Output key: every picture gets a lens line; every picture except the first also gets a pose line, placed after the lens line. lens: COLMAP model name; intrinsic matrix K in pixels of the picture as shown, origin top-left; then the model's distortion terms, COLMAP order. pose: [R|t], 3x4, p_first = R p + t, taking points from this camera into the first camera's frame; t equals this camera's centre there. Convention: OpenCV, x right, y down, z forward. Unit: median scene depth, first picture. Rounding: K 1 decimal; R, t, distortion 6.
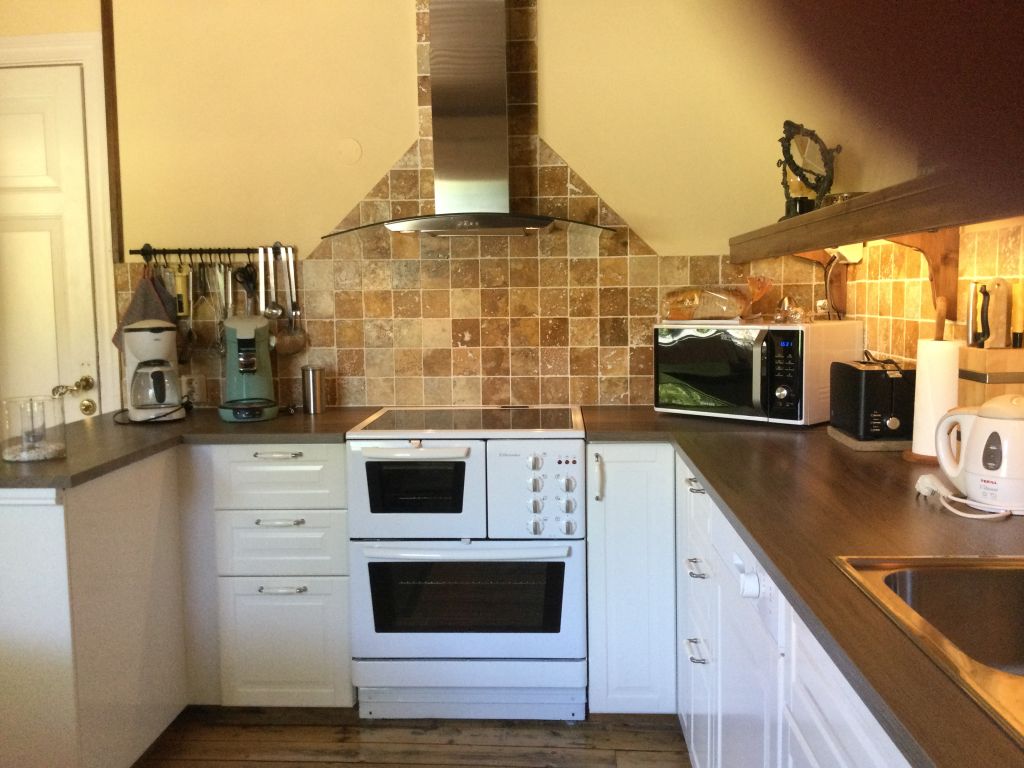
lens RADIAL K [[938.5, 0, 512.3], [0, 938.5, 383.9], [0, 0, 1]] dist [0.007840, 0.000000]
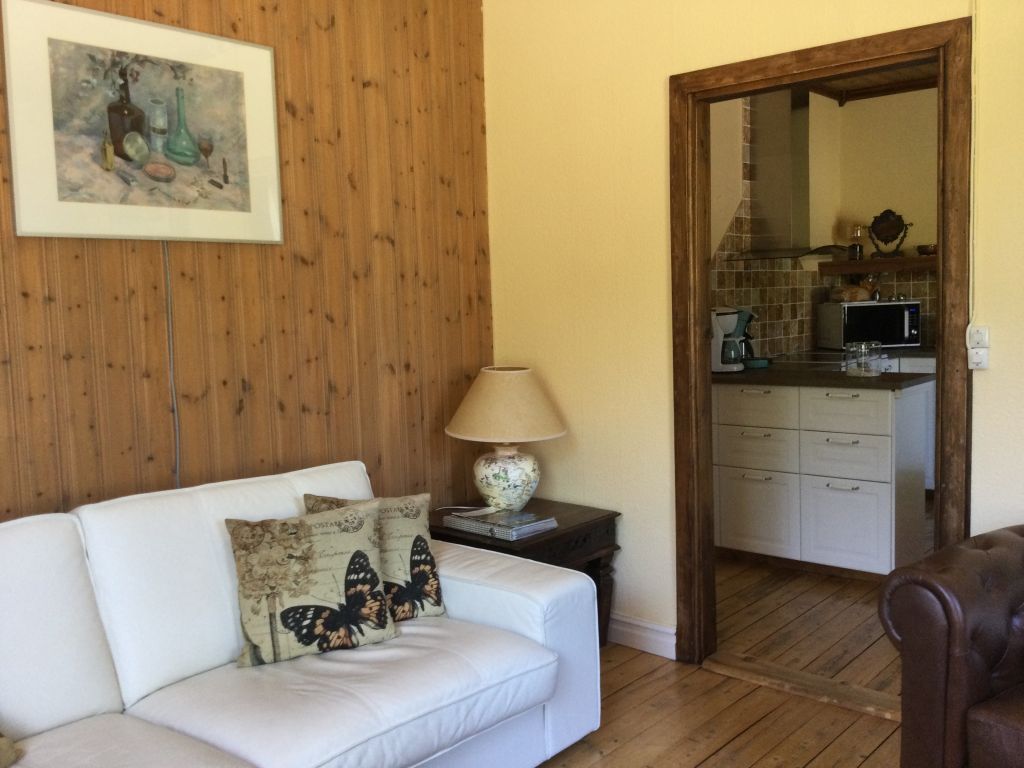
lens RADIAL K [[938.5, 0, 511.8], [0, 938.5, 381.7], [0, 0, 1]] dist [0.007840, 0.000000]
pose [[0.624883, -0.077445, 0.776868, -1.688858], [0.096358, 0.995110, 0.021695, -0.011909], [-0.774750, 0.061301, 0.629290, 0.281080]]
